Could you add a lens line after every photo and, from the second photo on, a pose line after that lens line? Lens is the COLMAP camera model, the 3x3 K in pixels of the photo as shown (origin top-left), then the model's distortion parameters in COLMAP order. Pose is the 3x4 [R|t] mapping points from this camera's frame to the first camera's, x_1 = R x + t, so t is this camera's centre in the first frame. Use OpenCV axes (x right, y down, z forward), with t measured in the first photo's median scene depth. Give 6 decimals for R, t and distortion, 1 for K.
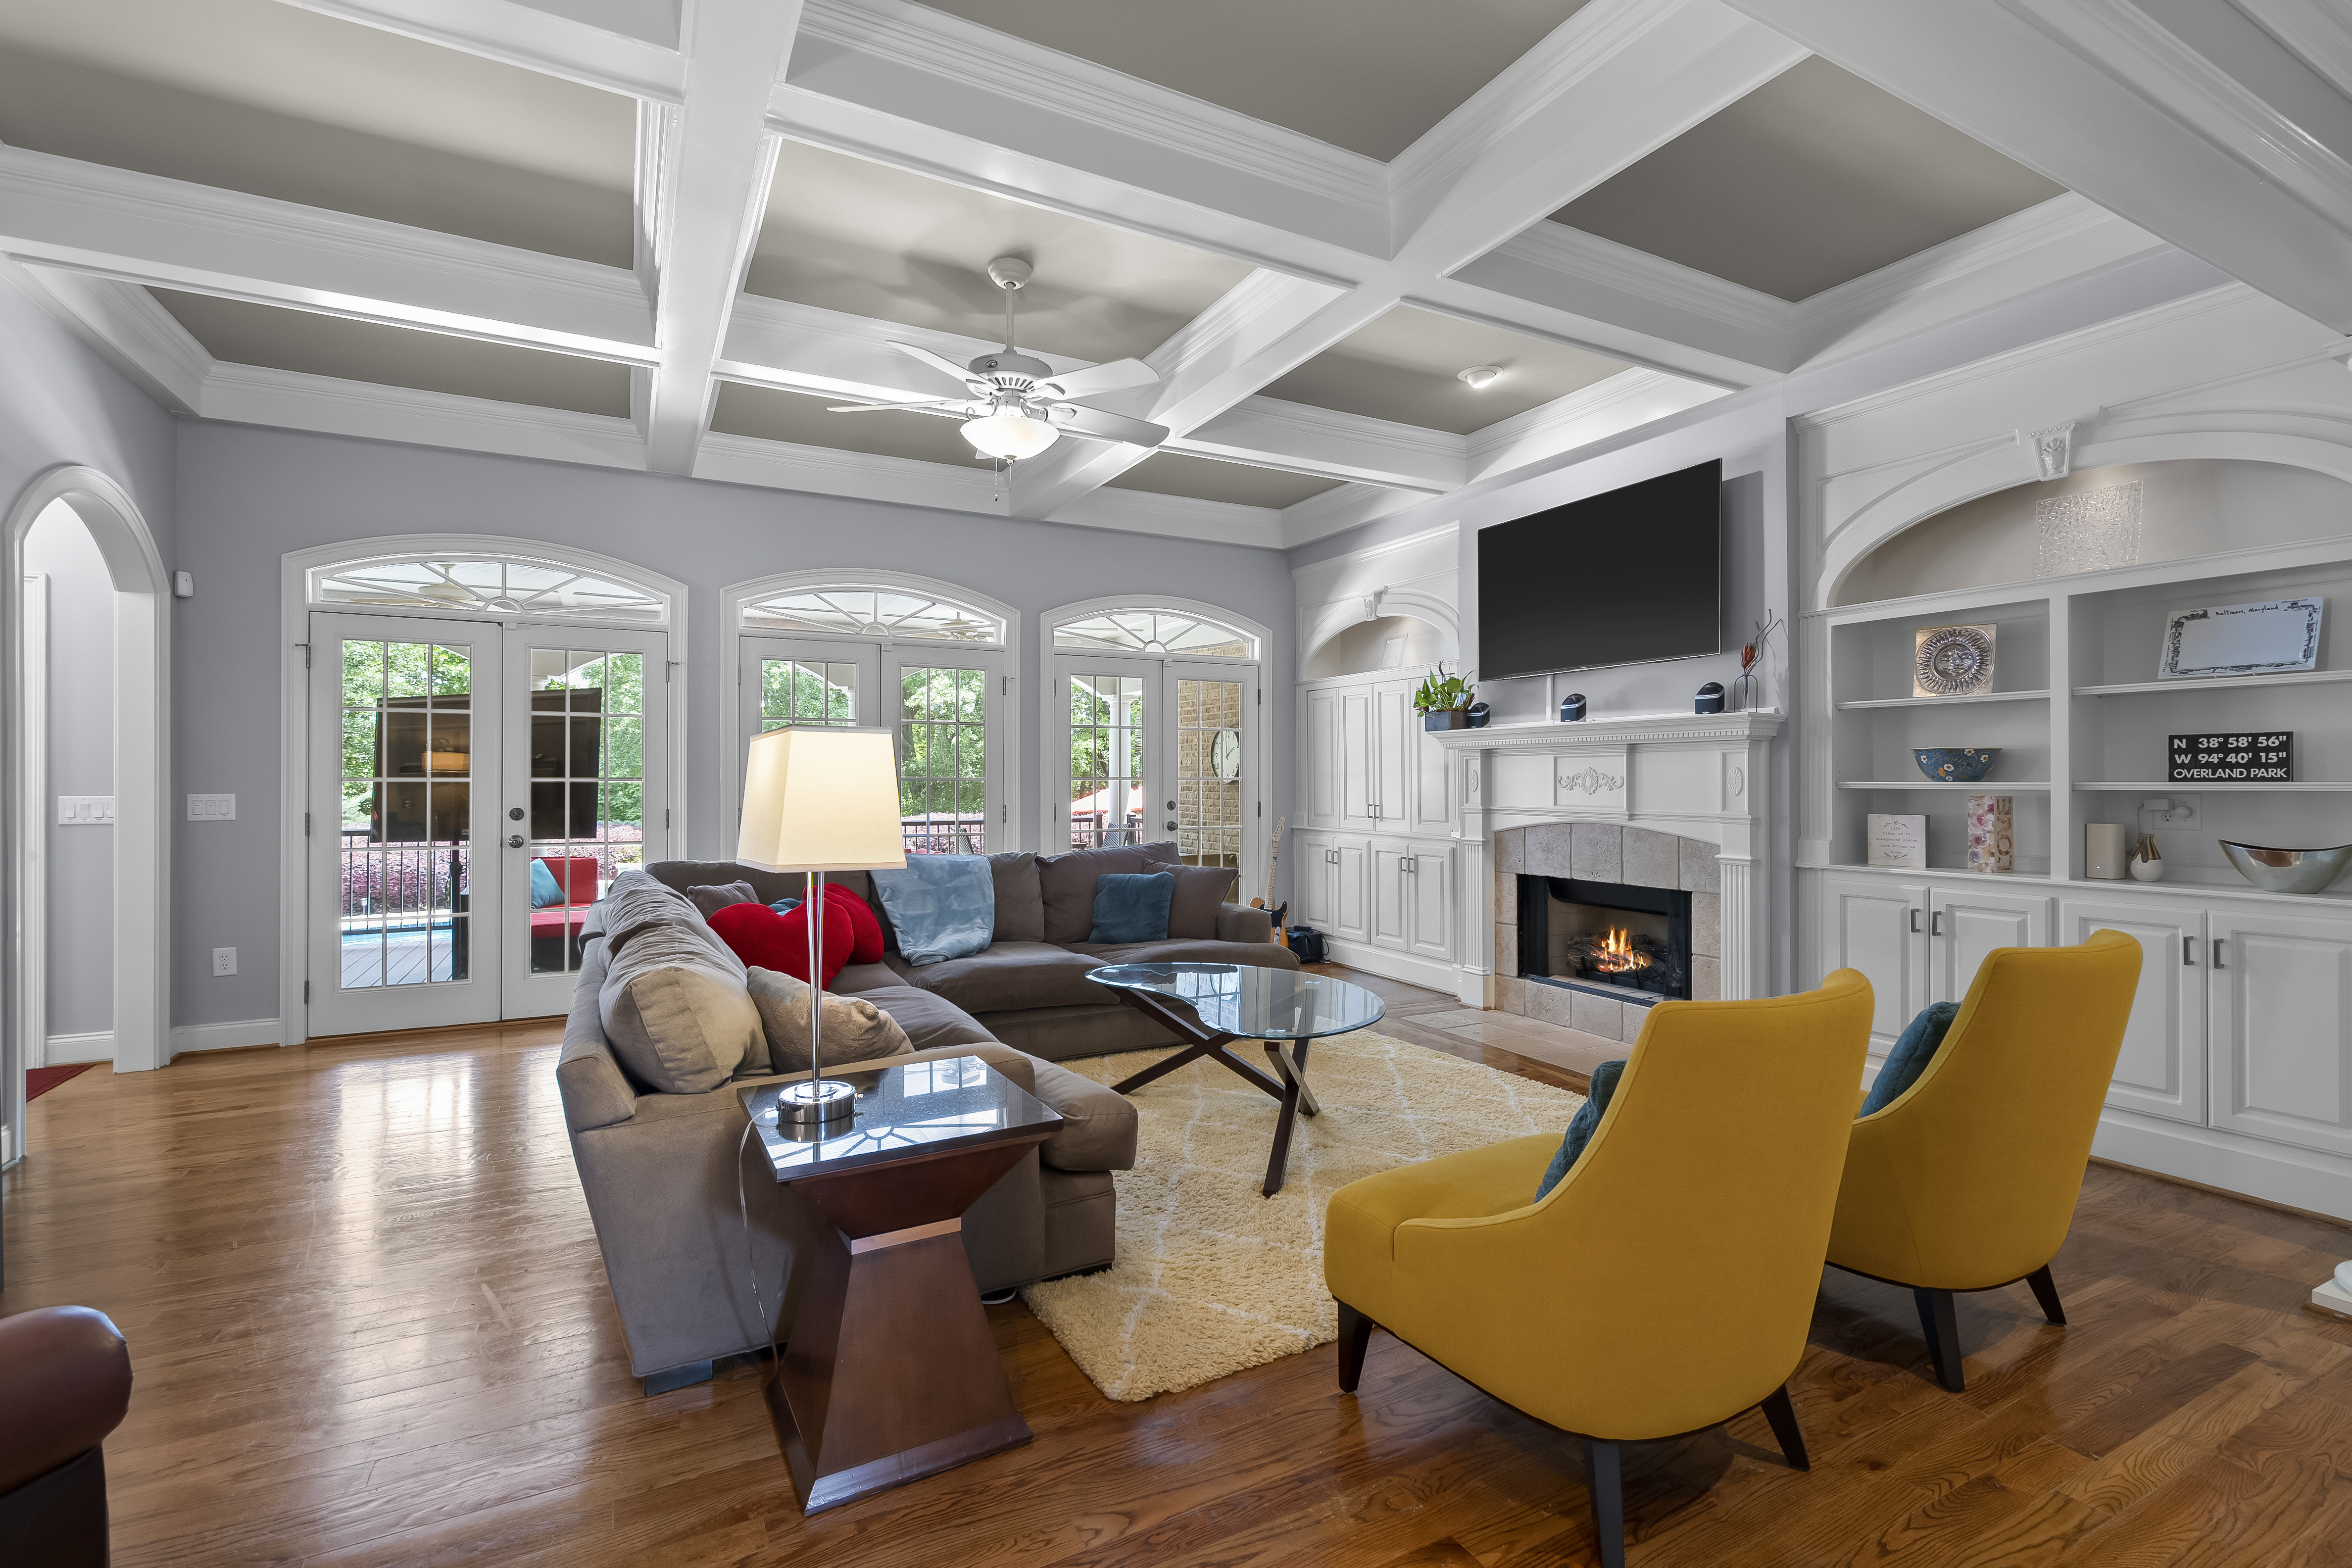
lens RADIAL K [[1067.7, 0, 1177.0], [0, 1067.7, 781.7], [0, 0, 1]] dist [-0.004305, -0.000367]
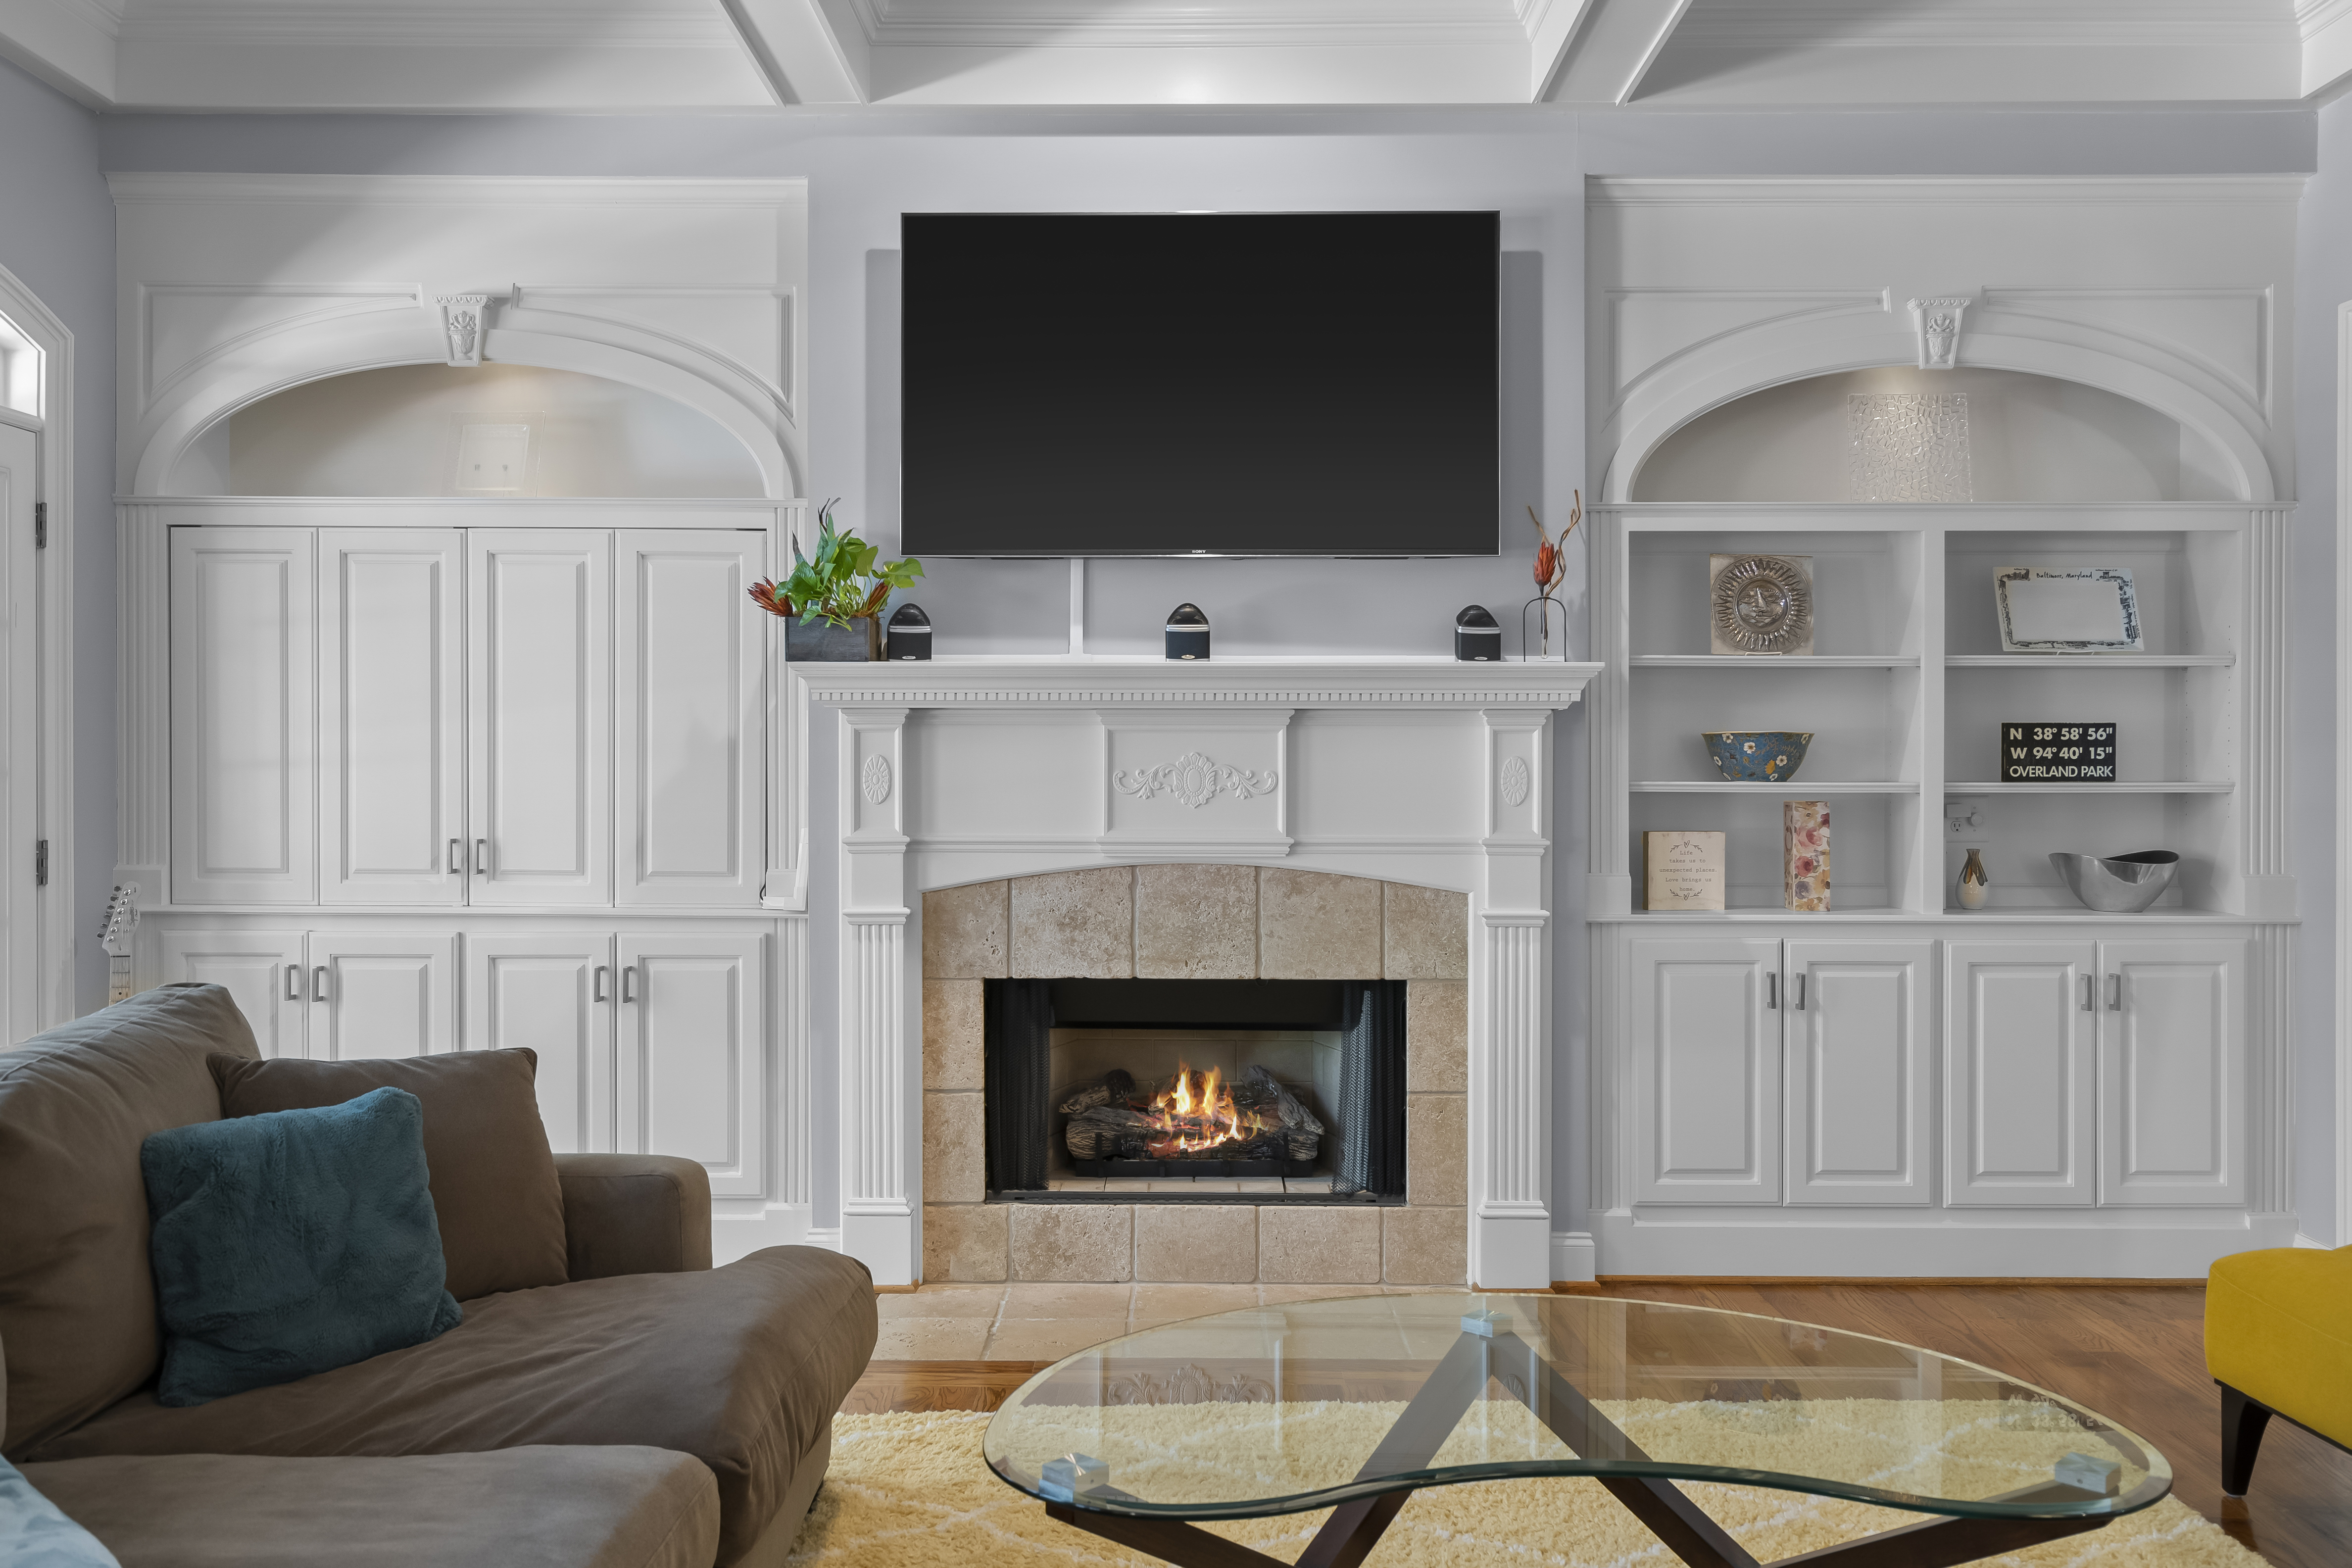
lens RADIAL K [[1756.7, 0, 1176.3], [0, 1756.7, 785.4], [0, 0, 1]] dist [0.007867, -0.003696]
pose [[0.472362, -0.006218, 0.881383, -0.380699], [-0.000617, 0.999973, 0.007385, -0.004844], [-0.881404, -0.004032, 0.472345, 0.682739]]
